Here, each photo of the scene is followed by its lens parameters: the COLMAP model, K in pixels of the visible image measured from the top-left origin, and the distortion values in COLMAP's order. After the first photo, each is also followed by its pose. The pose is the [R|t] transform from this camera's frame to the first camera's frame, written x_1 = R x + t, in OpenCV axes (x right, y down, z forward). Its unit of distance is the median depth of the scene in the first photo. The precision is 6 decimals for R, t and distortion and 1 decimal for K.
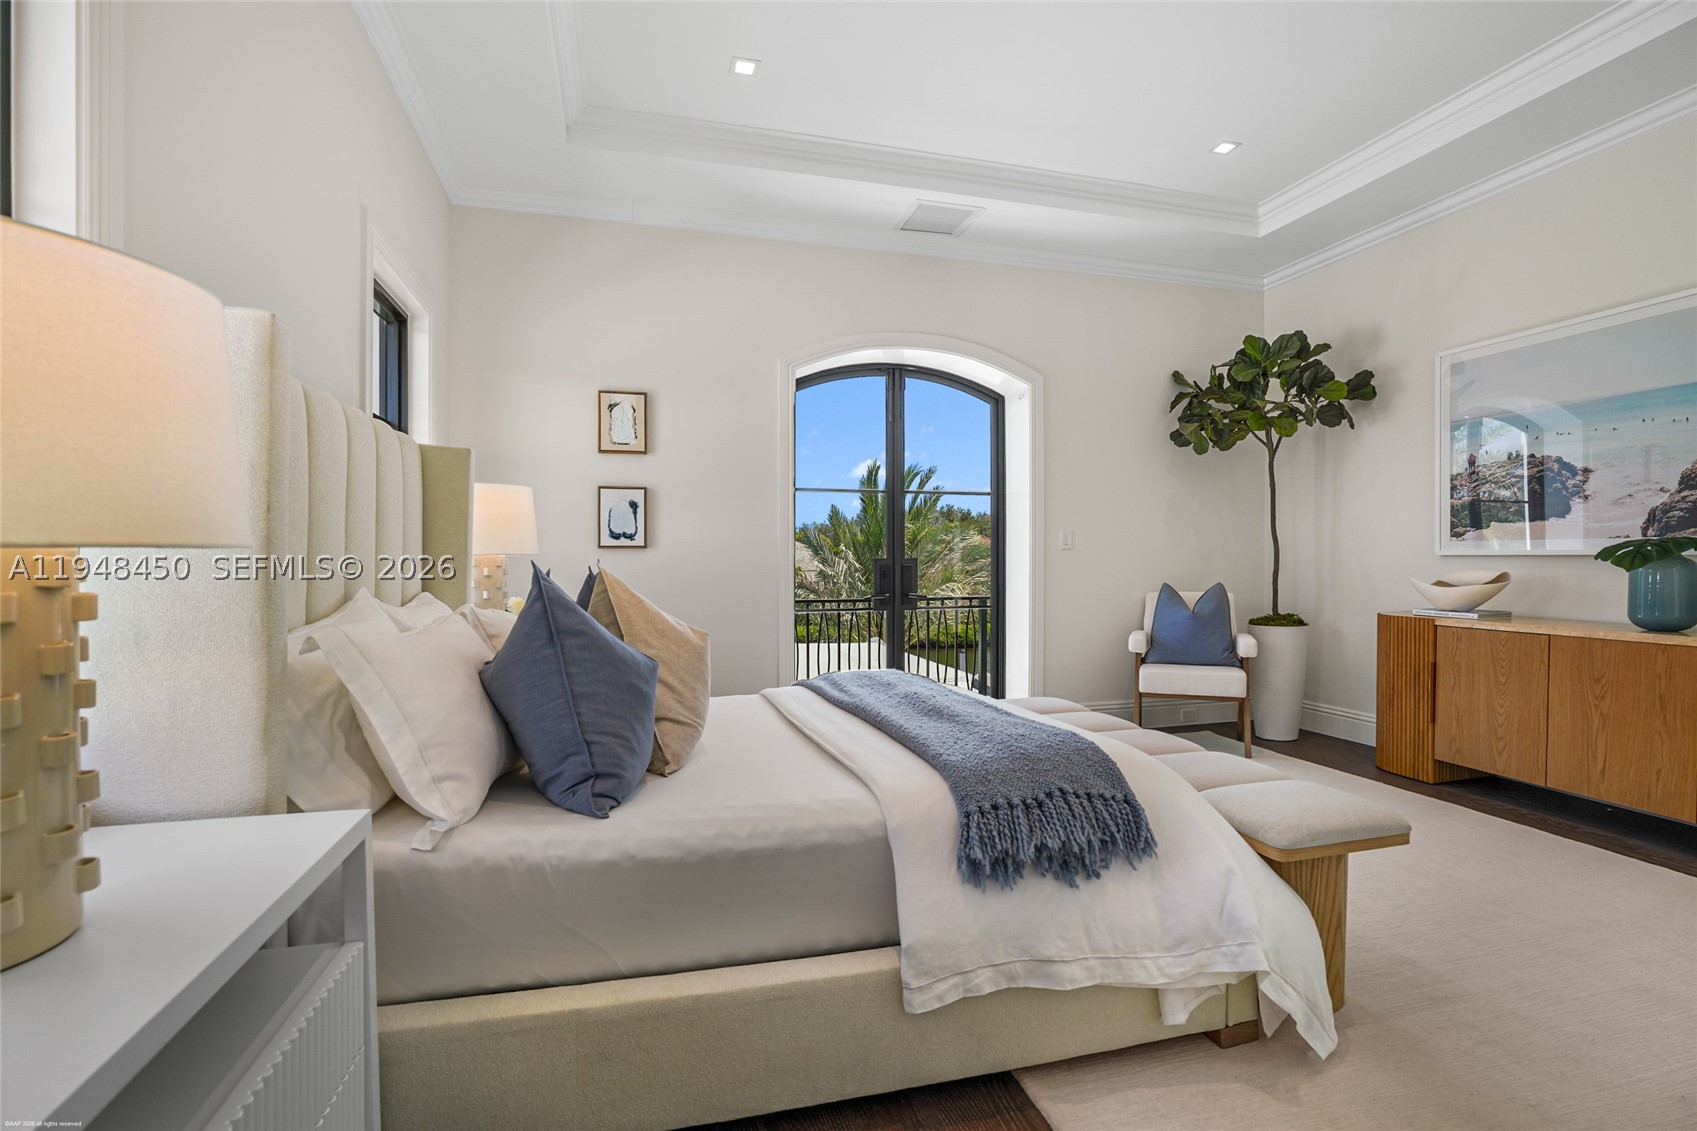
lens RADIAL K [[784.6, 0, 842.8], [0, 784.6, 559.5], [0, 0, 1]] dist [-0.002486, -0.000129]
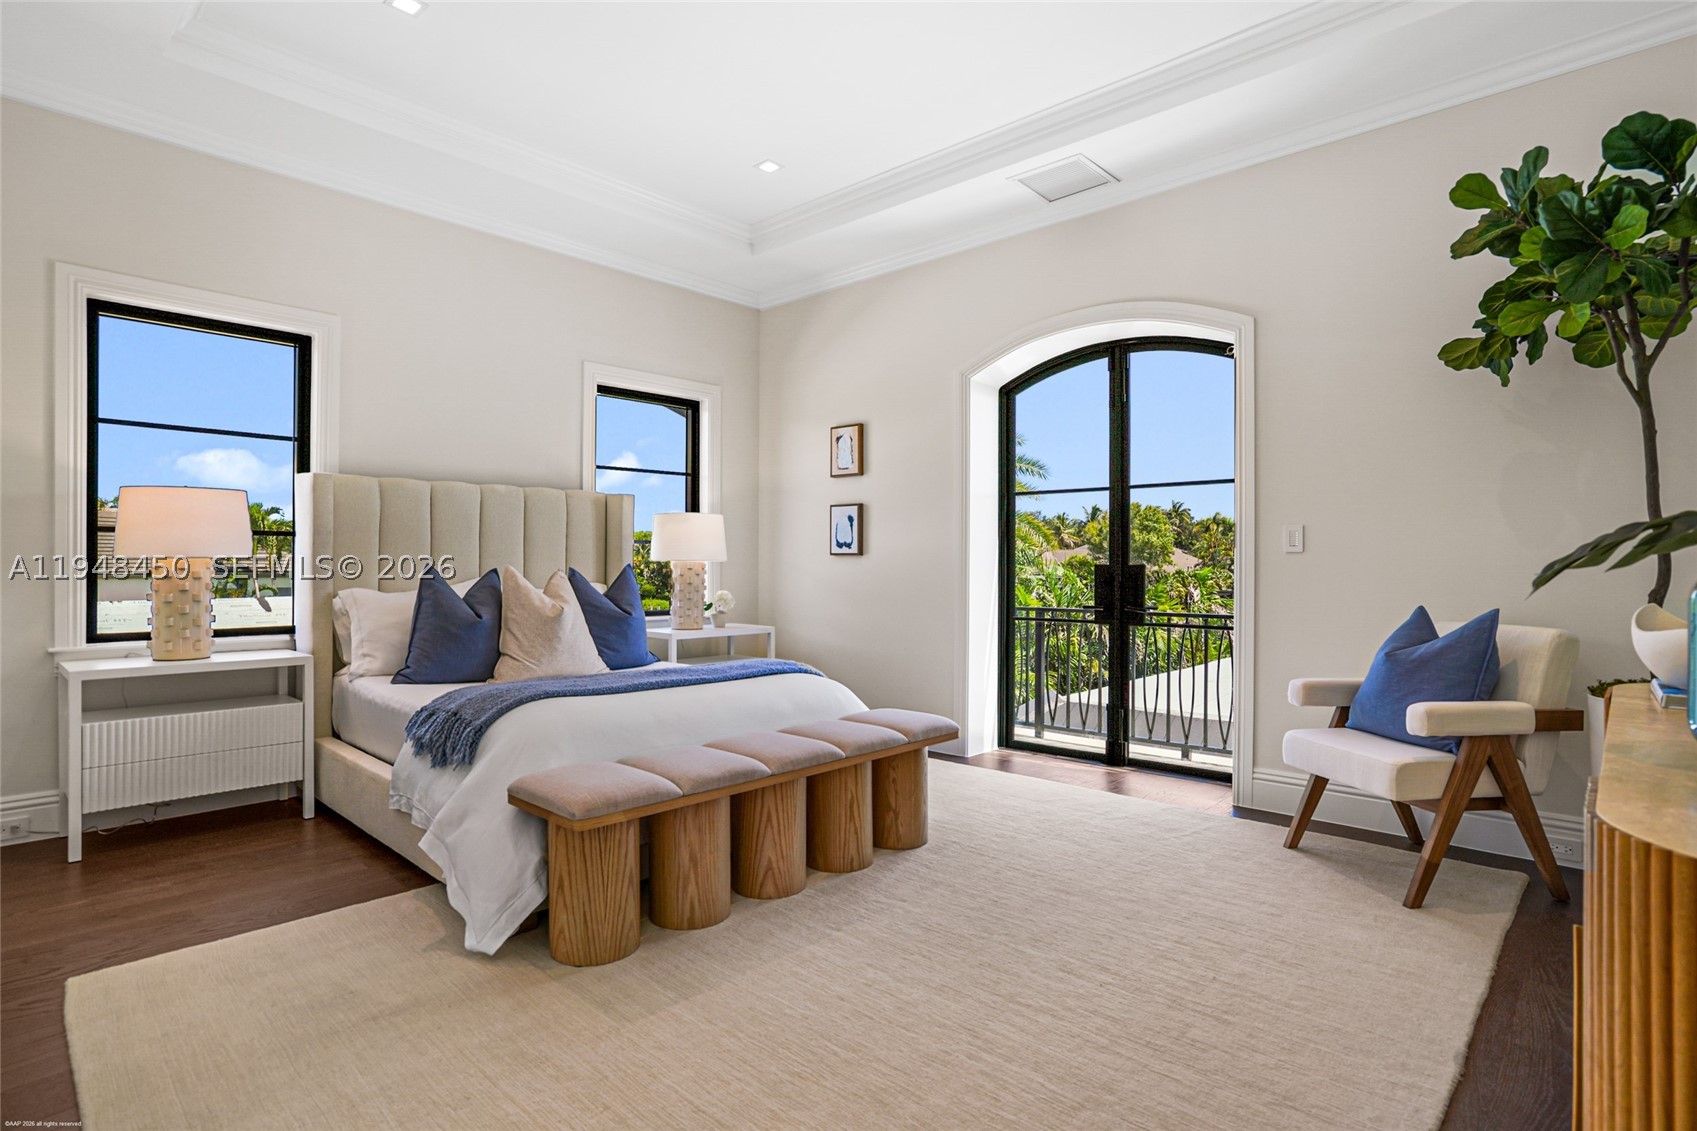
lens RADIAL K [[862.3, 0, 851.2], [0, 862.3, 568.1], [0, 0, 1]] dist [-0.003863, -0.000001]
pose [[0.541282, 0.007925, -0.840804, 0.840912], [-0.006727, 0.999964, 0.005095, -0.001051], [0.840814, 0.002898, 0.541316, 0.286448]]
